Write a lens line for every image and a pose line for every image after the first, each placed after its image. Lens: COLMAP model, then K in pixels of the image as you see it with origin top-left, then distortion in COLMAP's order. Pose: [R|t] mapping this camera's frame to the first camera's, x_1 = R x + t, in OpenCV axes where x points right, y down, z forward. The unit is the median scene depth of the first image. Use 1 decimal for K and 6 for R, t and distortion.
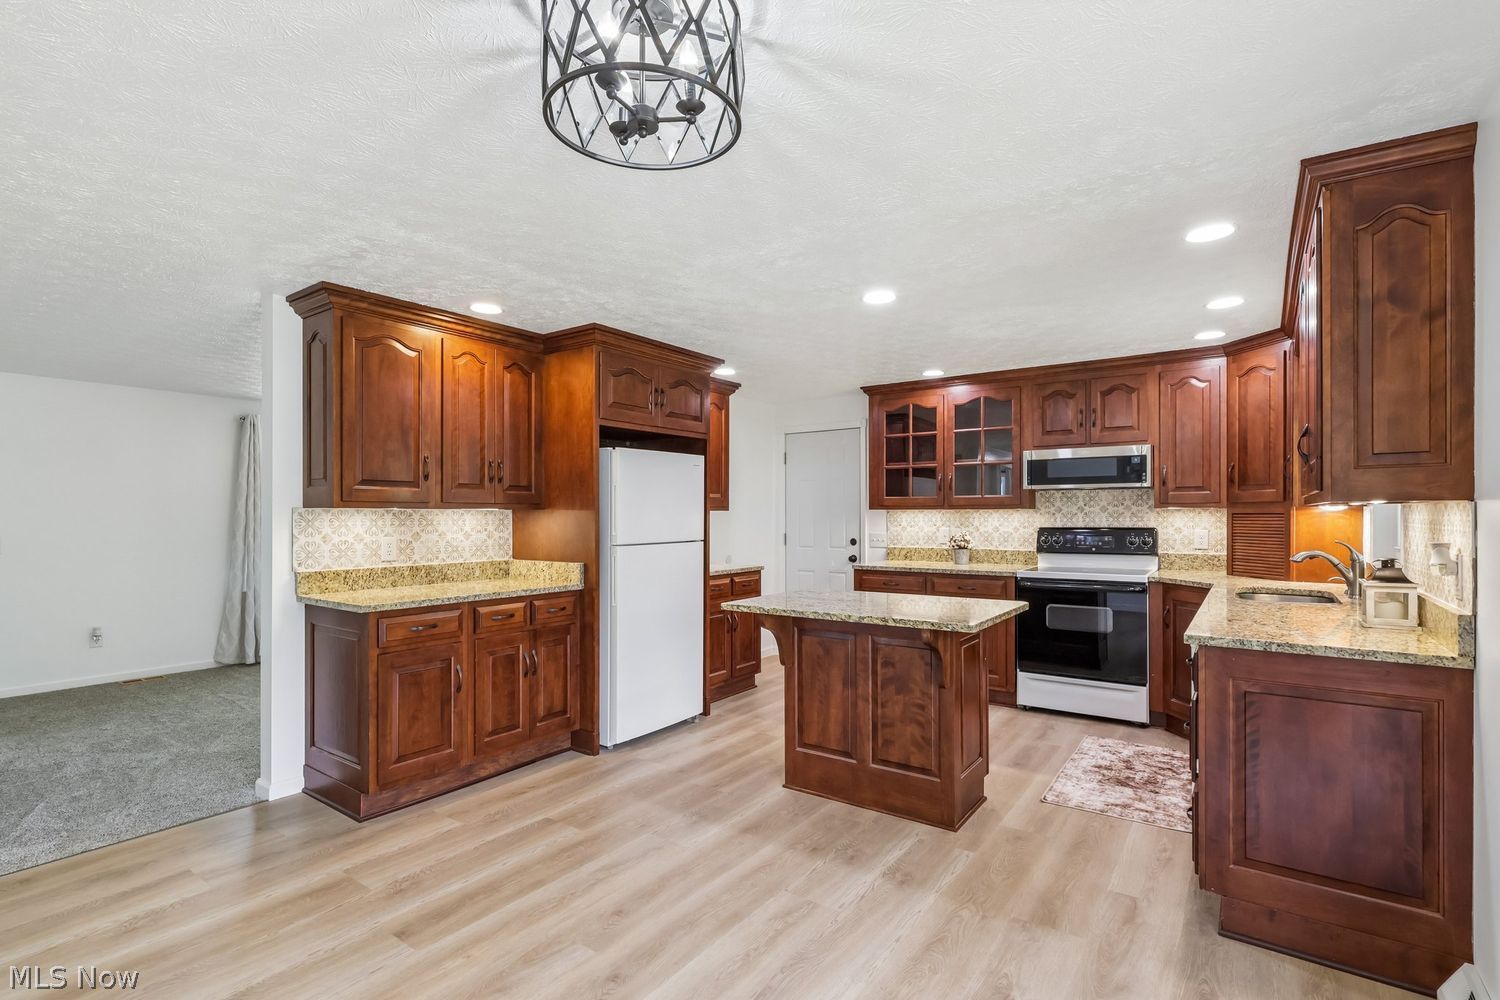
lens RADIAL K [[703.1, 0, 748.3], [0, 703.1, 514.4], [0, 0, 1]] dist [-0.000446, -0.000337]
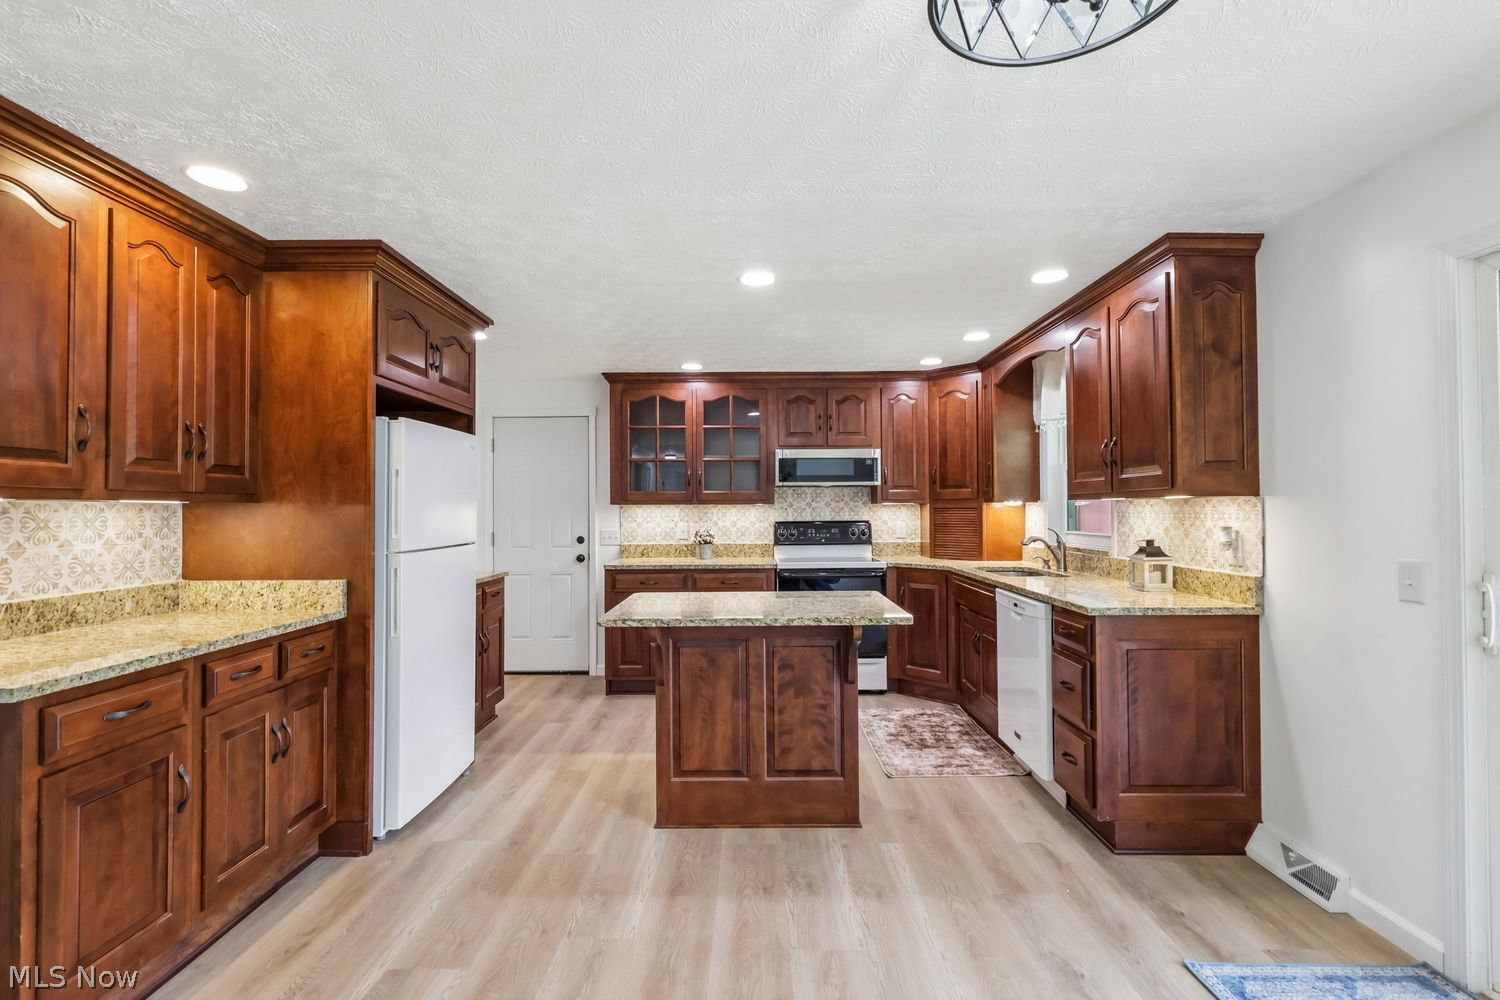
lens RADIAL K [[692.0, 0, 741.4], [0, 692.0, 498.1], [0, 0, 1]] dist [-0.001346, 0.000311]
pose [[0.820971, 0.007254, 0.570924, -0.325844], [0.004064, 0.999820, -0.018547, 0.003001], [-0.570956, 0.017547, 0.820793, 0.229329]]
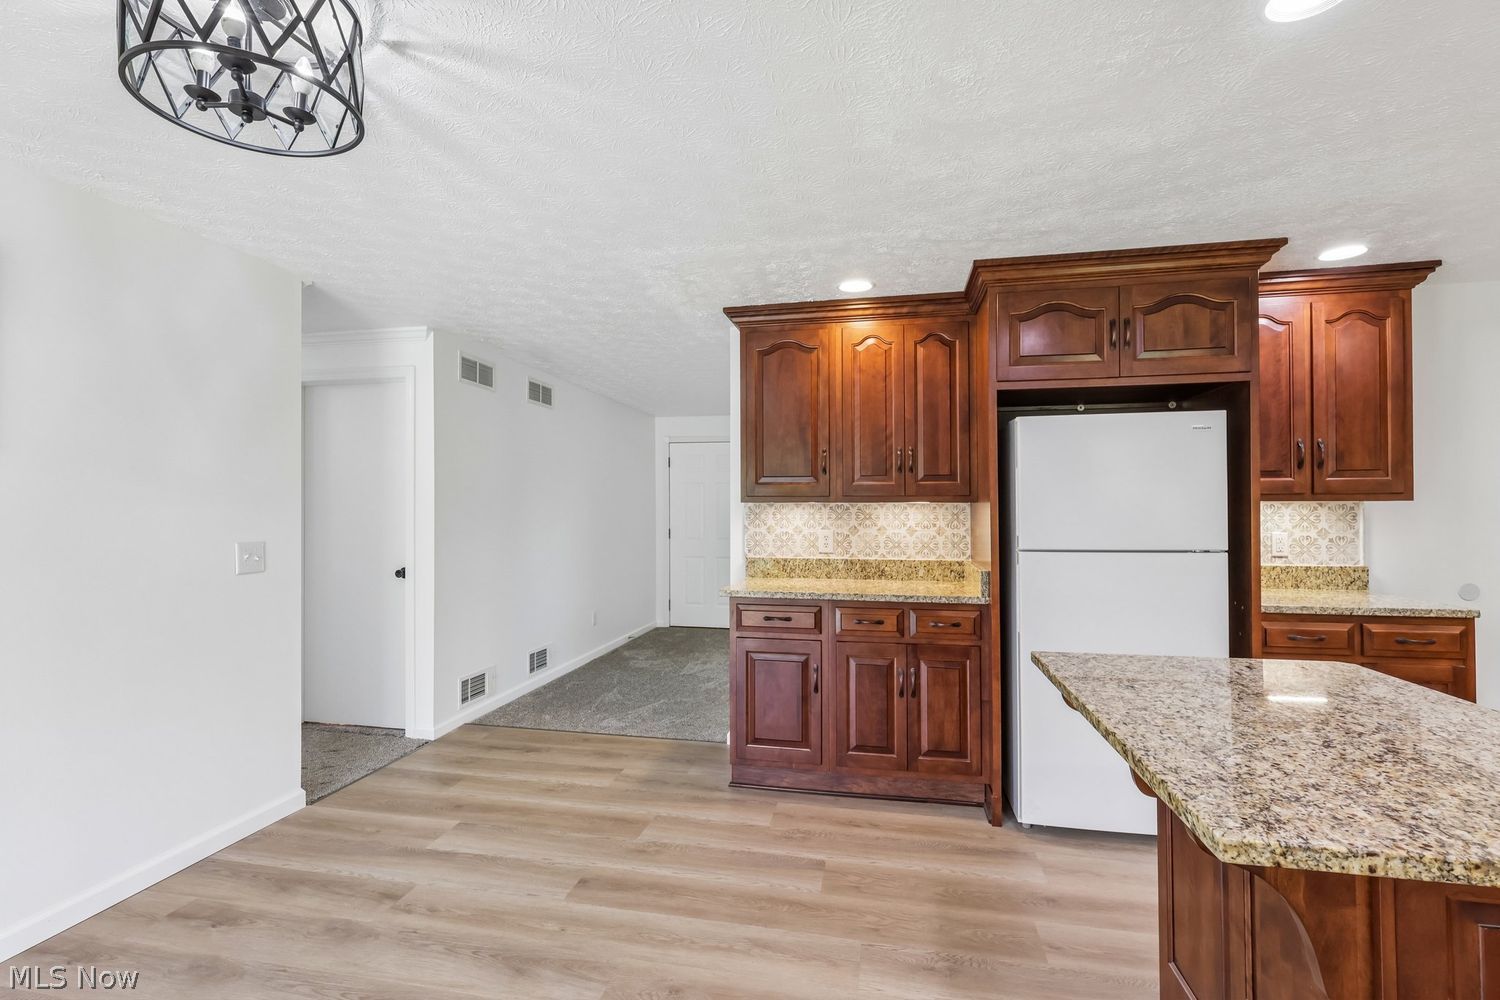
lens RADIAL K [[698.3, 0, 741.9], [0, 698.3, 498.9], [0, 0, 1]] dist [0.001911, 0.000153]
pose [[0.407238, -0.012142, -0.913241, 0.385912], [0.000594, 0.999915, -0.013029, -0.000355], [0.913322, 0.004763, 0.407211, 0.468269]]
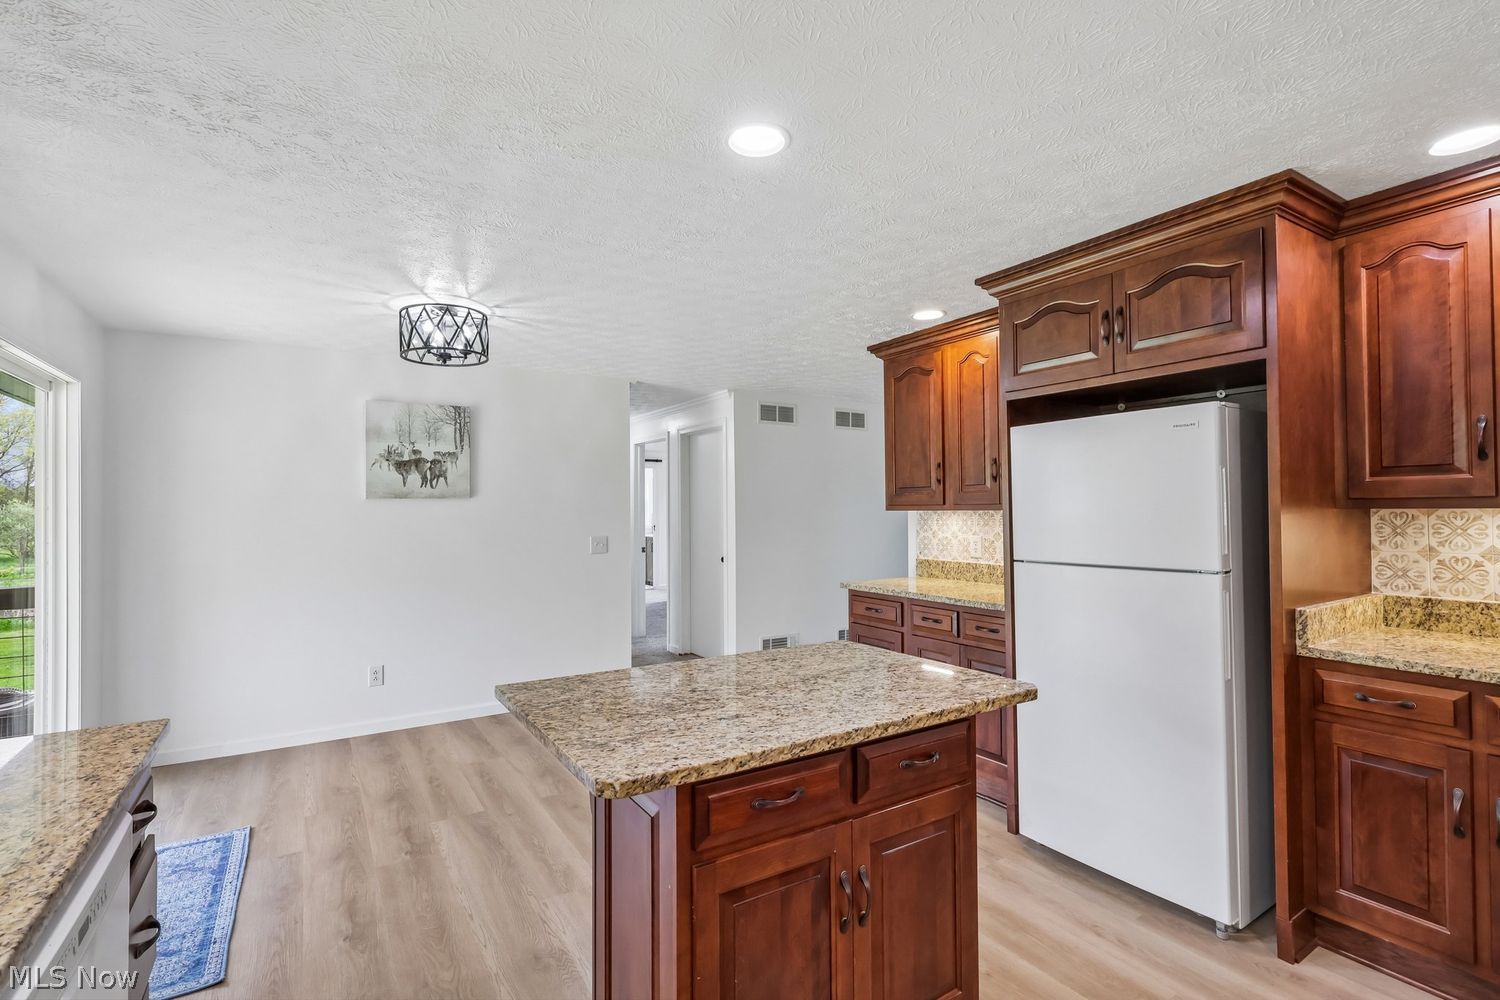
lens RADIAL K [[692.0, 0, 741.4], [0, 692.0, 498.1], [0, 0, 1]] dist [-0.001346, 0.000311]
pose [[-0.378721, -0.010898, -0.925447, 0.629662], [0.008432, 0.999849, -0.015225, -0.013157], [0.925472, -0.013570, -0.378572, 1.078467]]
